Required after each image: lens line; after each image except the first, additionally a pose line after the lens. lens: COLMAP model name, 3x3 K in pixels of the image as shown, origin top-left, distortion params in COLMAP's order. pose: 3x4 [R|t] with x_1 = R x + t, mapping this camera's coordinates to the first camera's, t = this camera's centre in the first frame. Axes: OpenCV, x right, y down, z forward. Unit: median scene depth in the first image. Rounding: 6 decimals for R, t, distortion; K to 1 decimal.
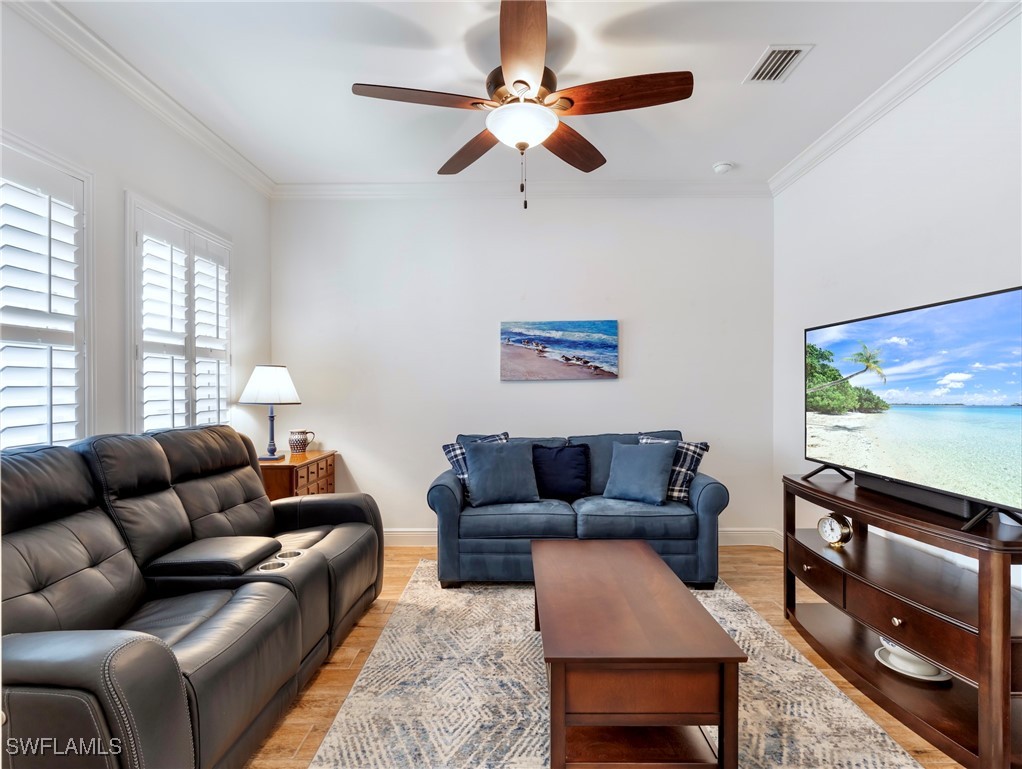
lens RADIAL K [[516.8, 0, 513.3], [0, 516.8, 388.4], [0, 0, 1]] dist [0.013201, -0.001326]
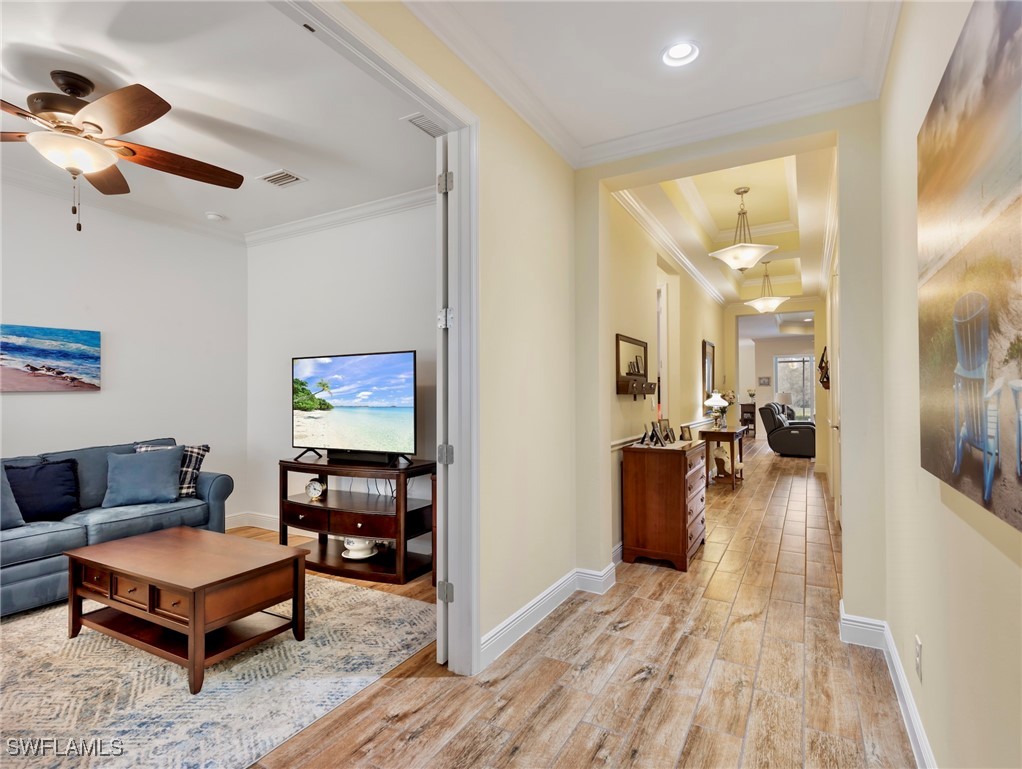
lens RADIAL K [[516.8, 0, 513.3], [0, 516.8, 388.4], [0, 0, 1]] dist [0.013201, -0.001326]
pose [[0.490308, 0.008341, 0.871509, -0.335141], [0.010837, 0.999819, -0.015666, 0.001040], [-0.871482, 0.017126, 0.490129, -0.210117]]
